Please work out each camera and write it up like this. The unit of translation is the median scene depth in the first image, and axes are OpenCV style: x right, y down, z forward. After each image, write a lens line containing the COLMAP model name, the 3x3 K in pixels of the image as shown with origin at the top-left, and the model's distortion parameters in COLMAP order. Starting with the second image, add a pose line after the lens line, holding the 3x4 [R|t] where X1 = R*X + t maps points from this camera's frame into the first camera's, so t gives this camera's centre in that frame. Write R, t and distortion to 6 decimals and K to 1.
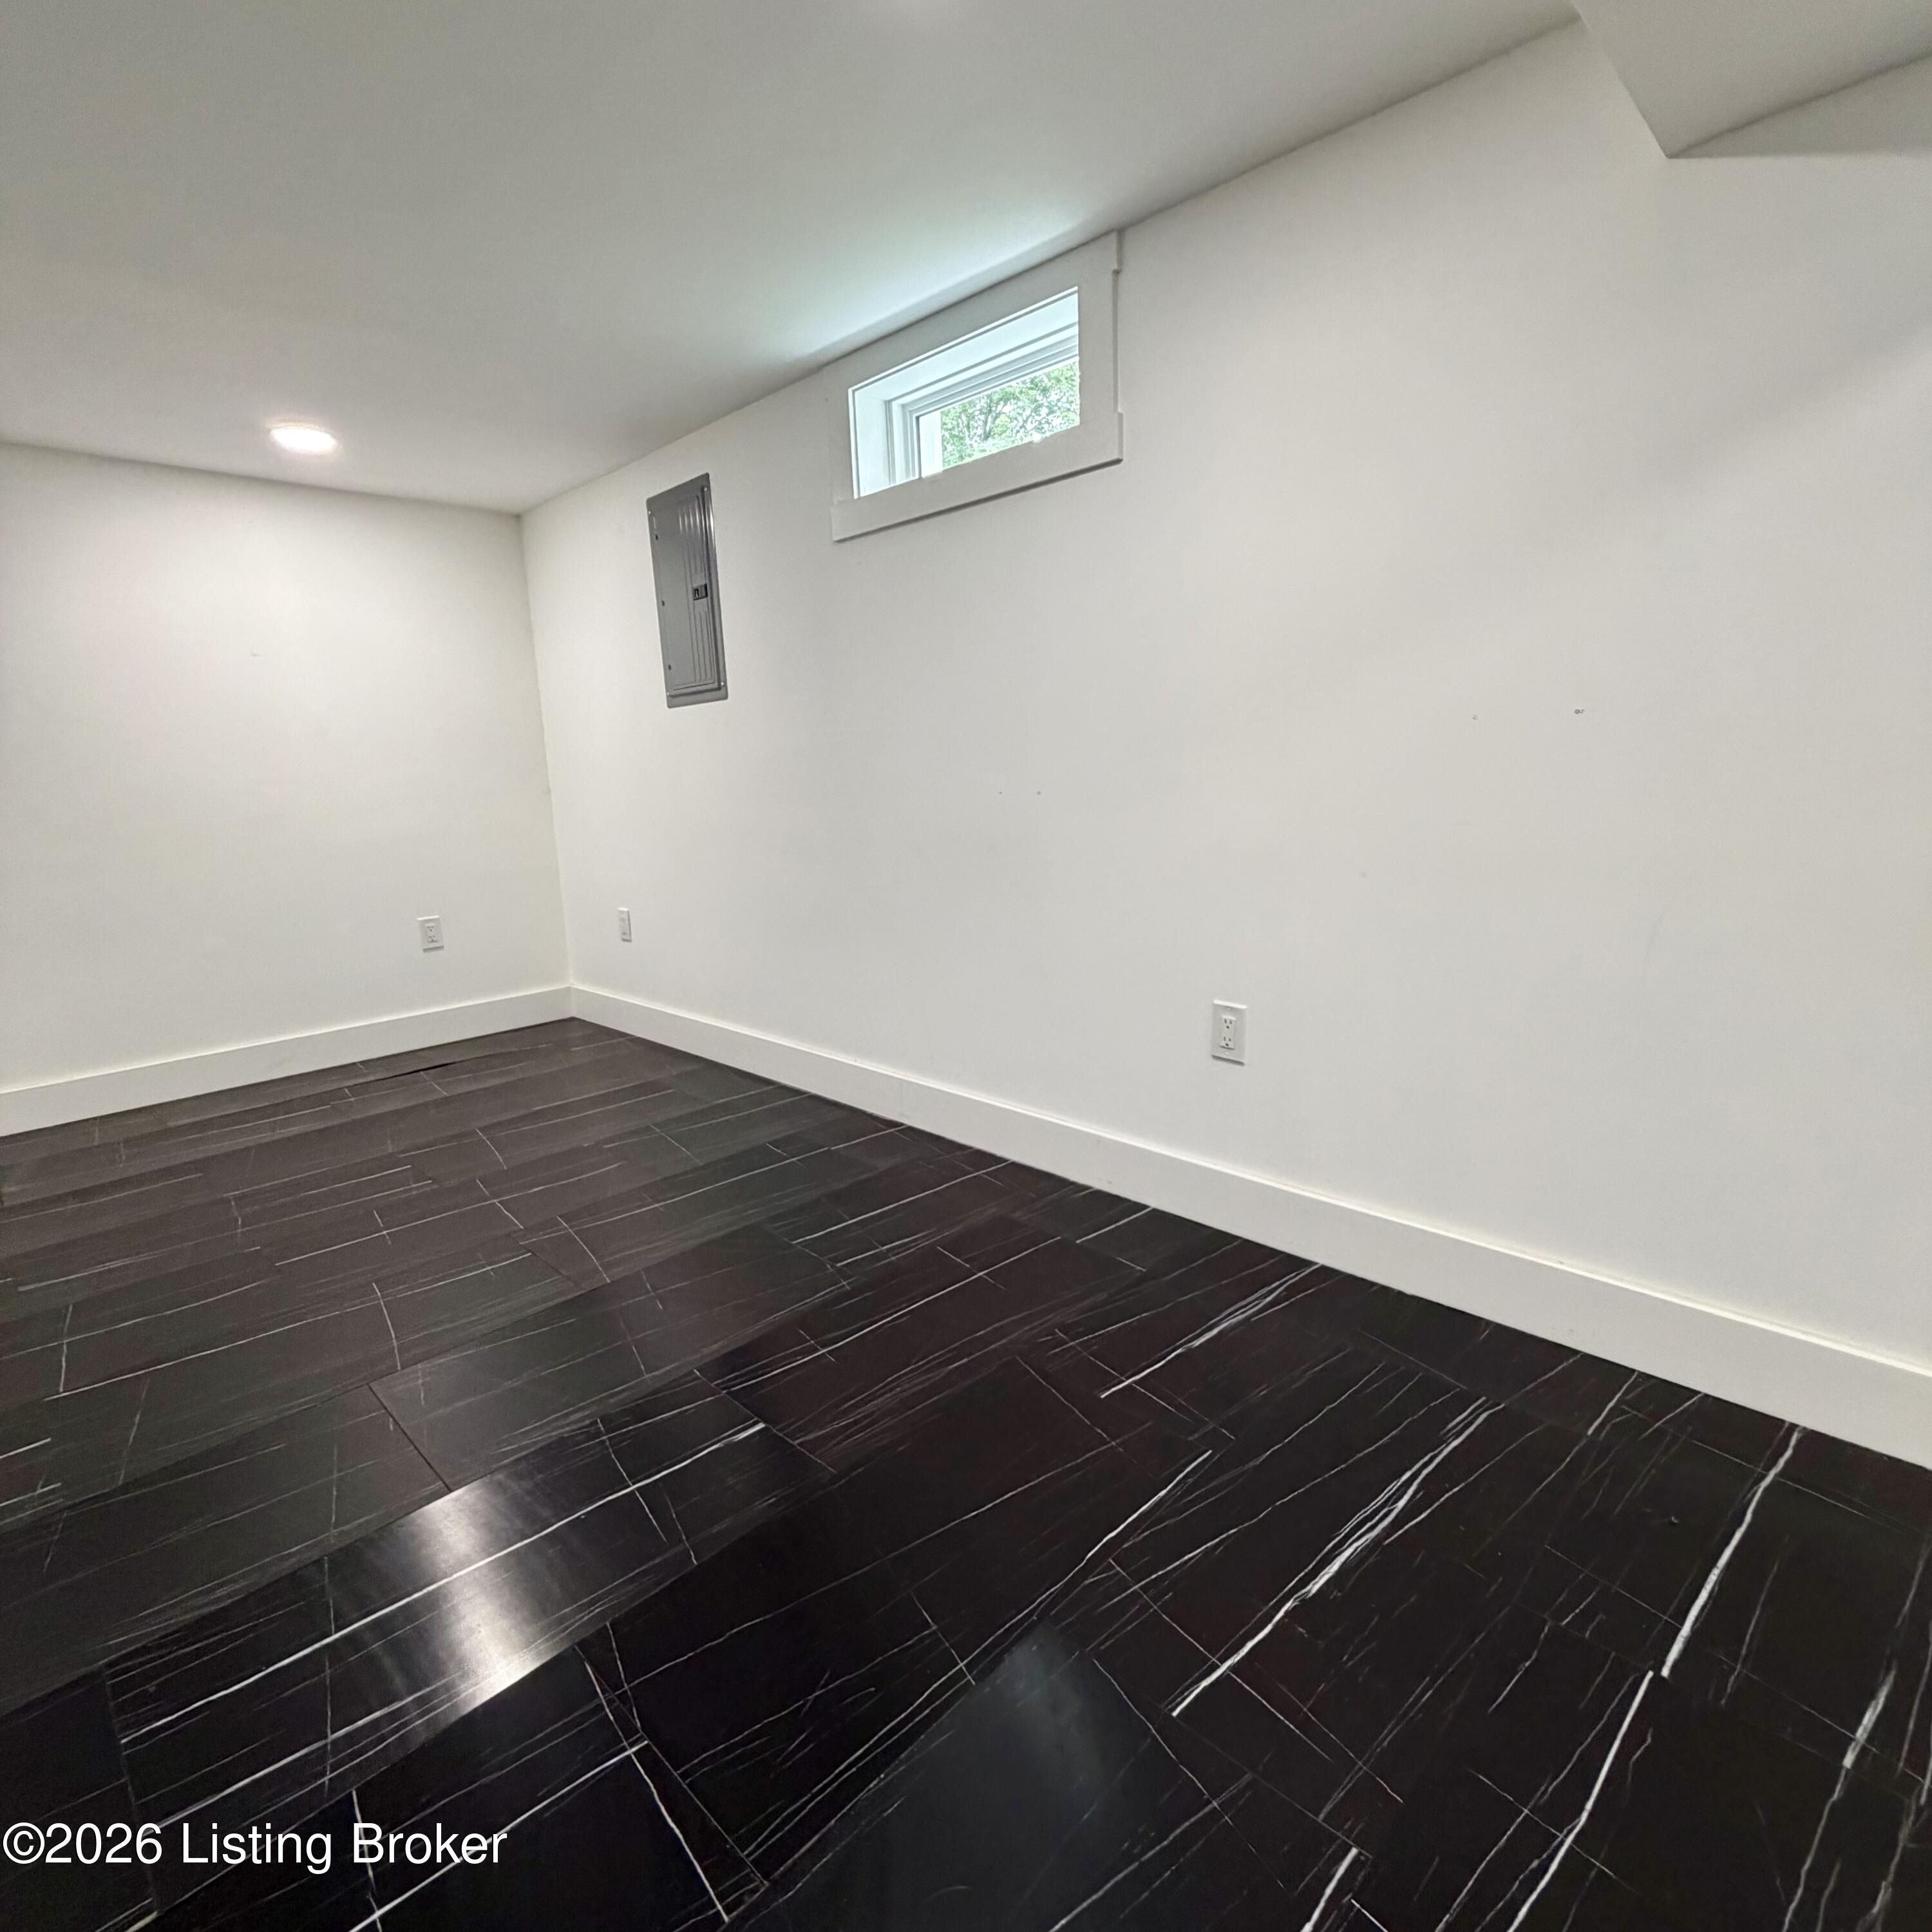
lens RADIAL K [[1028.8, 0, 964.4], [0, 1028.8, 981.2], [0, 0, 1]] dist [0.000444, -0.000200]
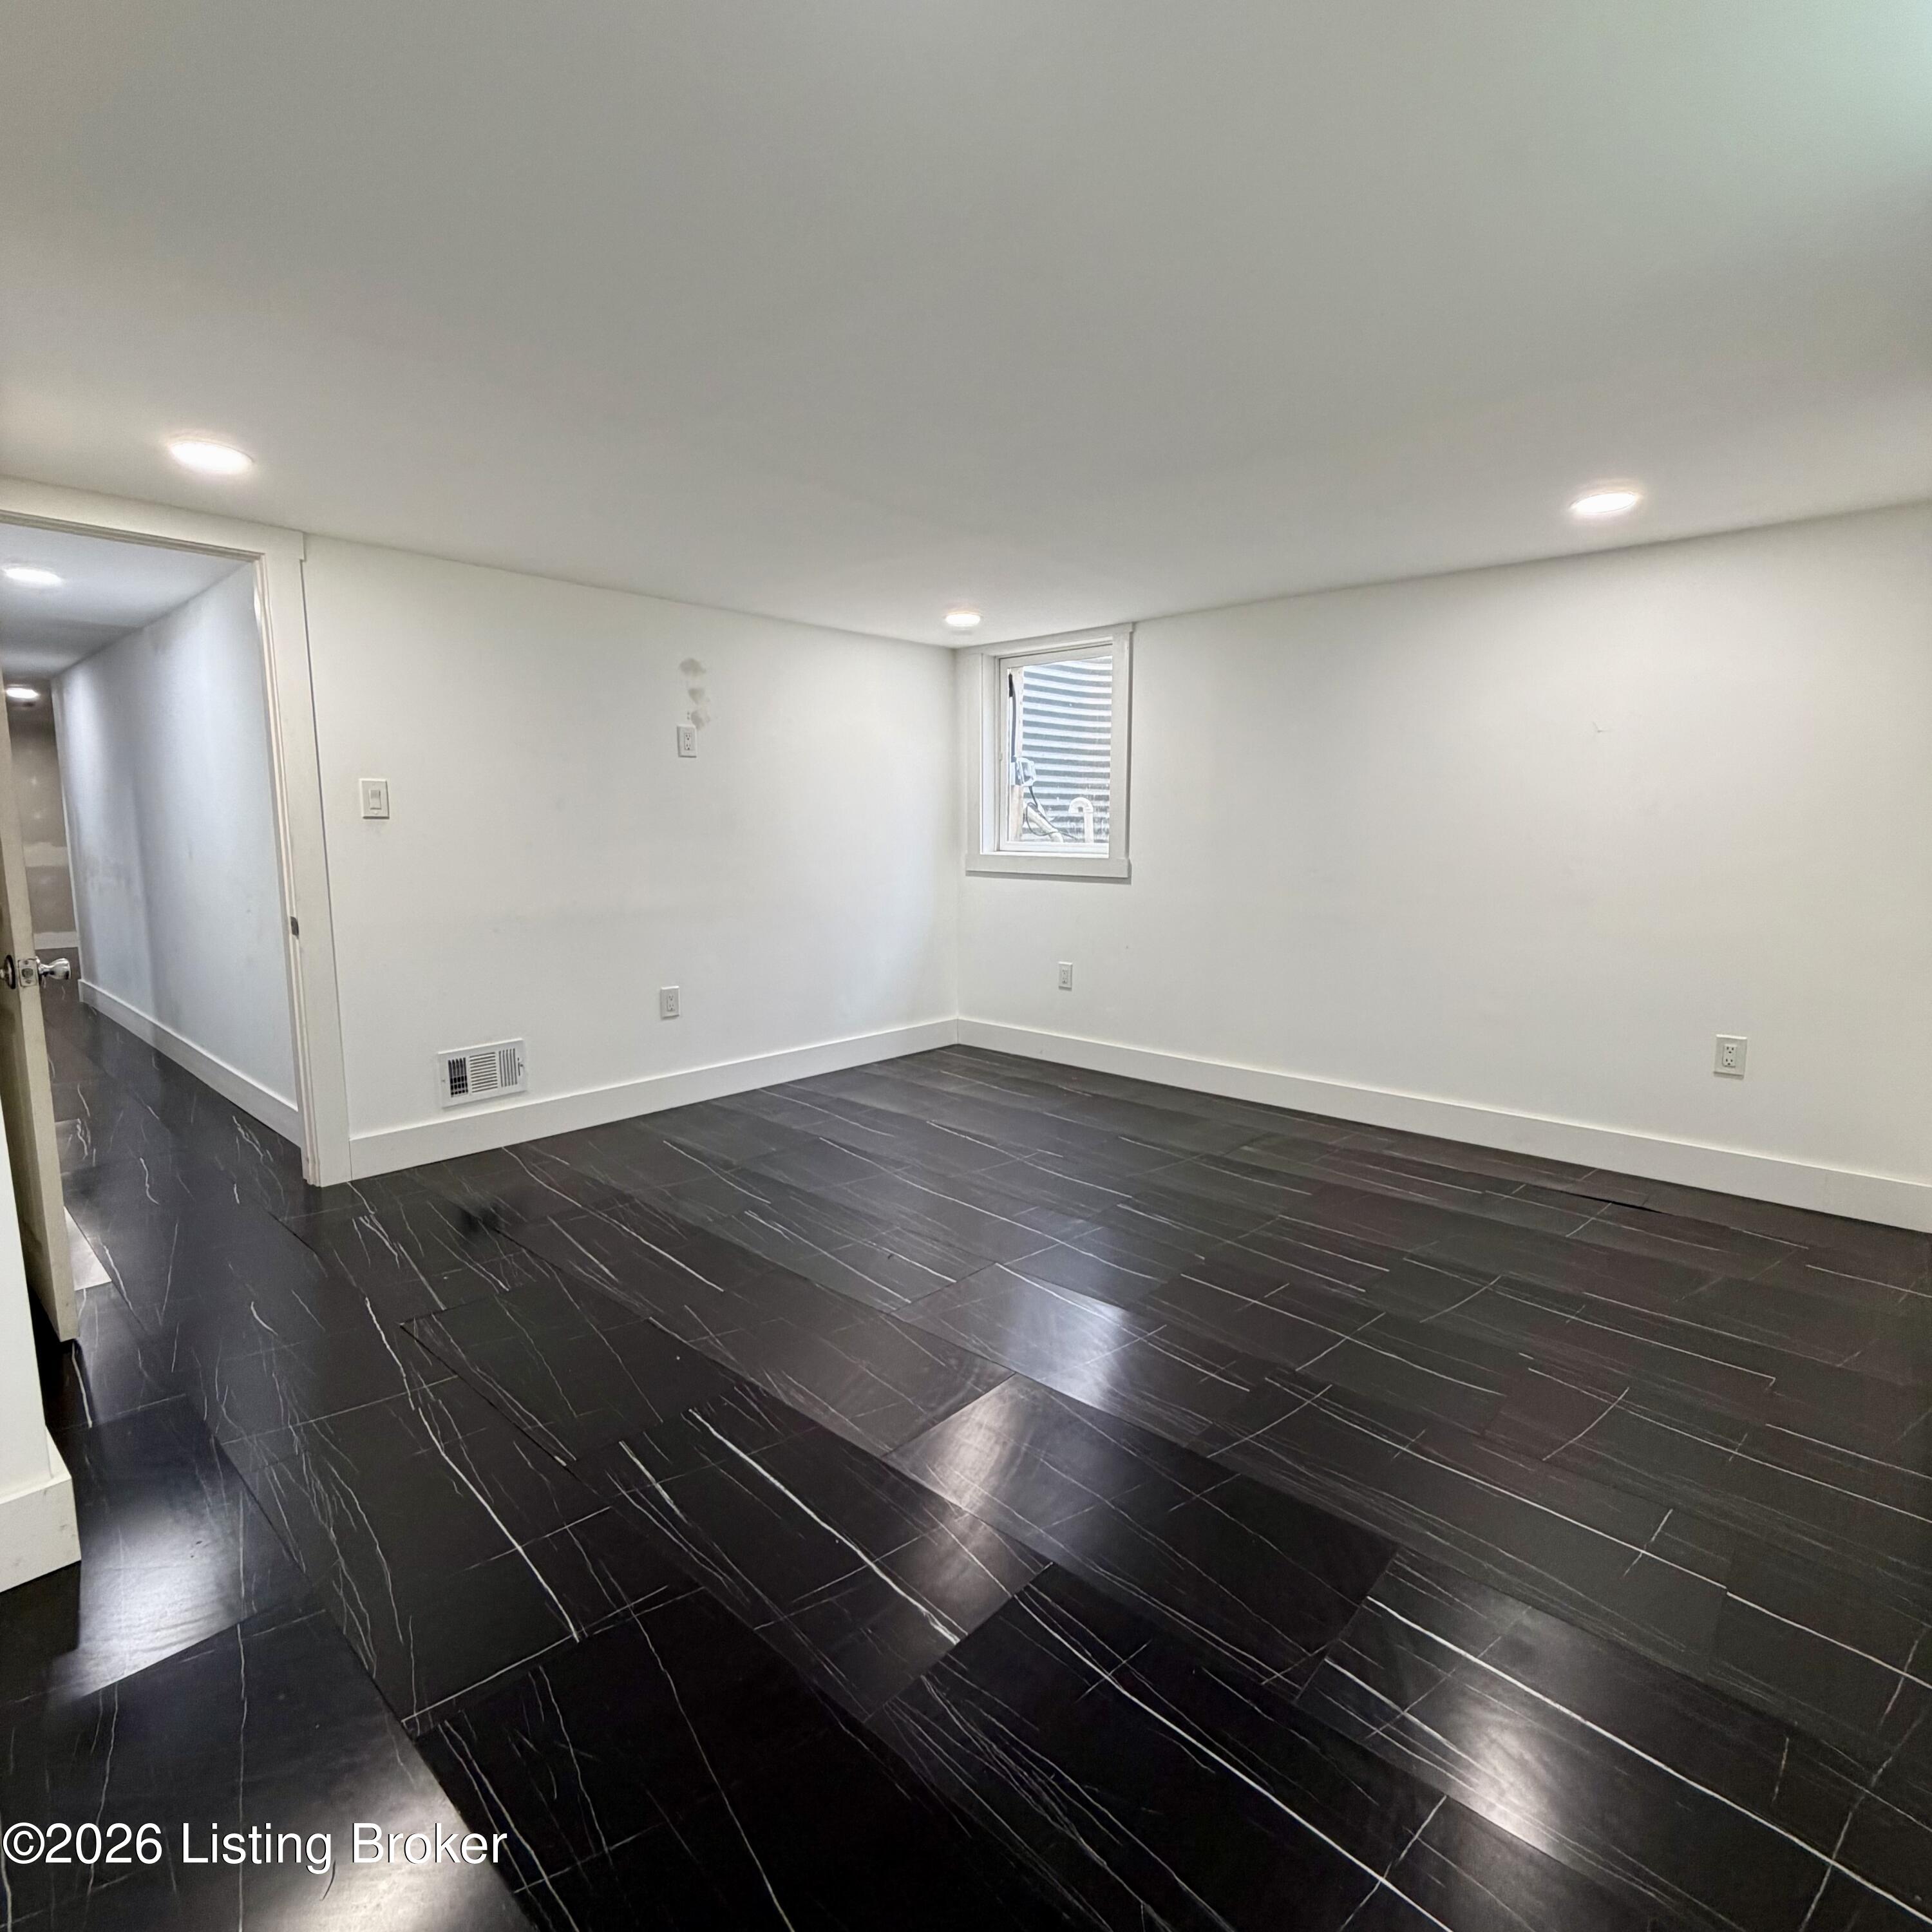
lens RADIAL K [[1028.8, 0, 956.5], [0, 1028.8, 974.1], [0, 0, 1]] dist [0.000444, -0.000200]
pose [[0.036924, 0.179071, -0.983143, 0.289202], [-0.214641, 0.962274, 0.167209, -0.136765], [0.975995, 0.204848, 0.073967, 0.411937]]
